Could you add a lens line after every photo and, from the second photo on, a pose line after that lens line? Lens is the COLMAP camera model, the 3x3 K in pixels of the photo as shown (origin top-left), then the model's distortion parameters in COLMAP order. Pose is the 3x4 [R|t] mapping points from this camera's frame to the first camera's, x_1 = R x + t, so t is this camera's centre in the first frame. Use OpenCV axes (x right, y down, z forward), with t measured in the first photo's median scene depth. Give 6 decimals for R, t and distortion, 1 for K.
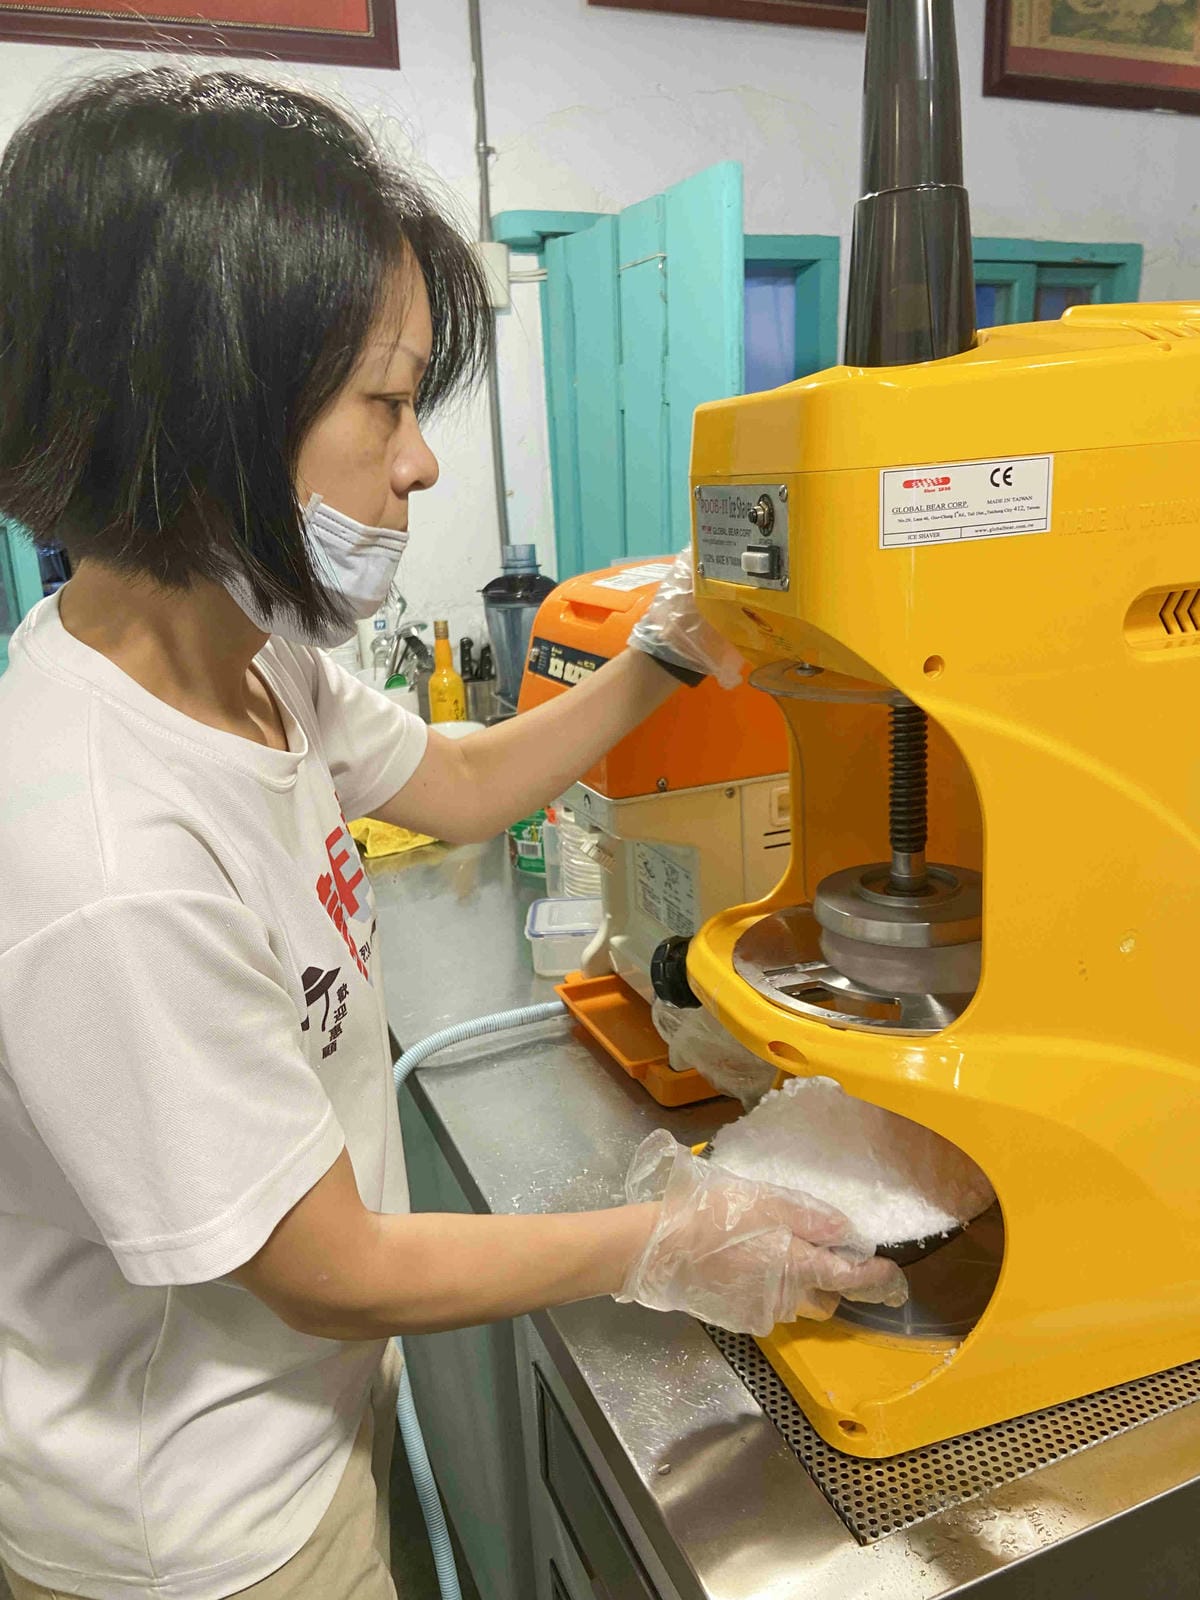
lens RADIAL K [[1269.3, 0, 600.0], [0, 1269.3, 800.0], [0, 0, 1]] dist [0.074953, -0.112568]
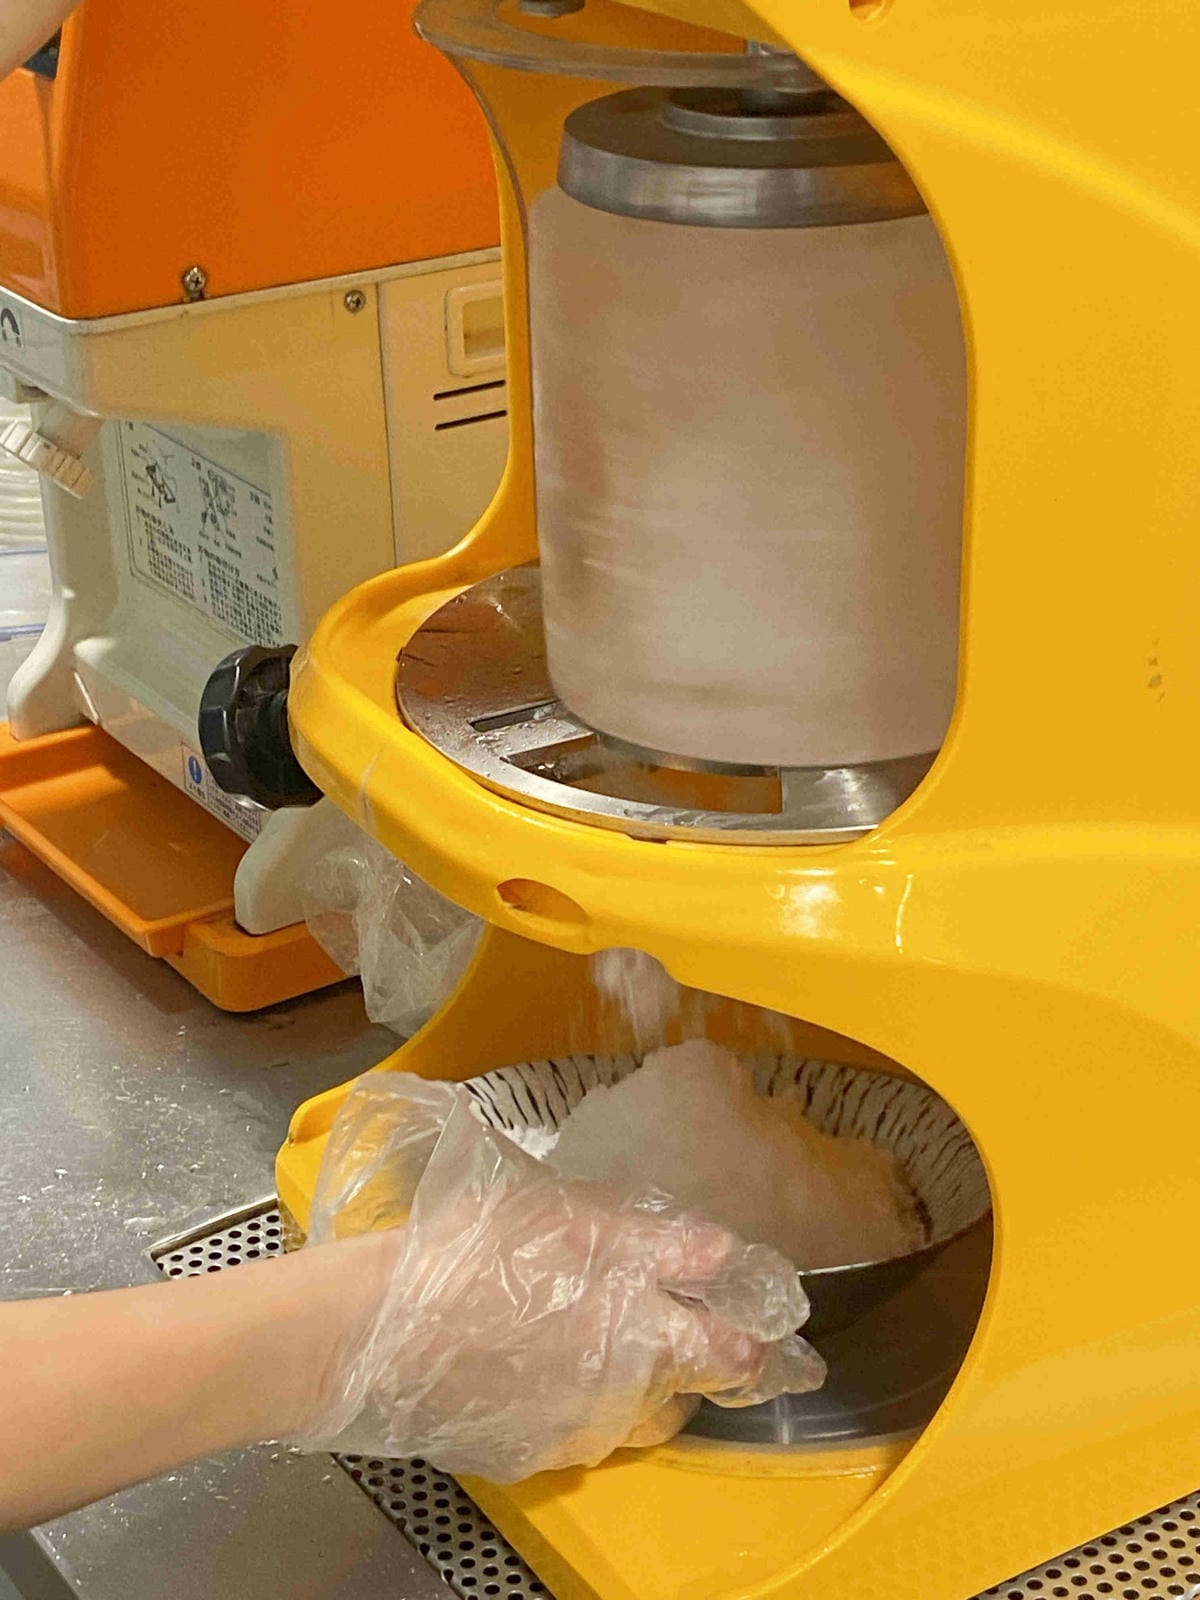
lens RADIAL K [[2540.2, 0, 600.0], [0, 2540.2, 800.0], [0, 0, 1]] dist [0.363669, -1.778305]
pose [[0.967493, -0.069359, 0.243201, -0.039638], [0.019353, 0.979142, 0.202255, -0.014561], [-0.252157, -0.190974, 0.948655, 0.126055]]
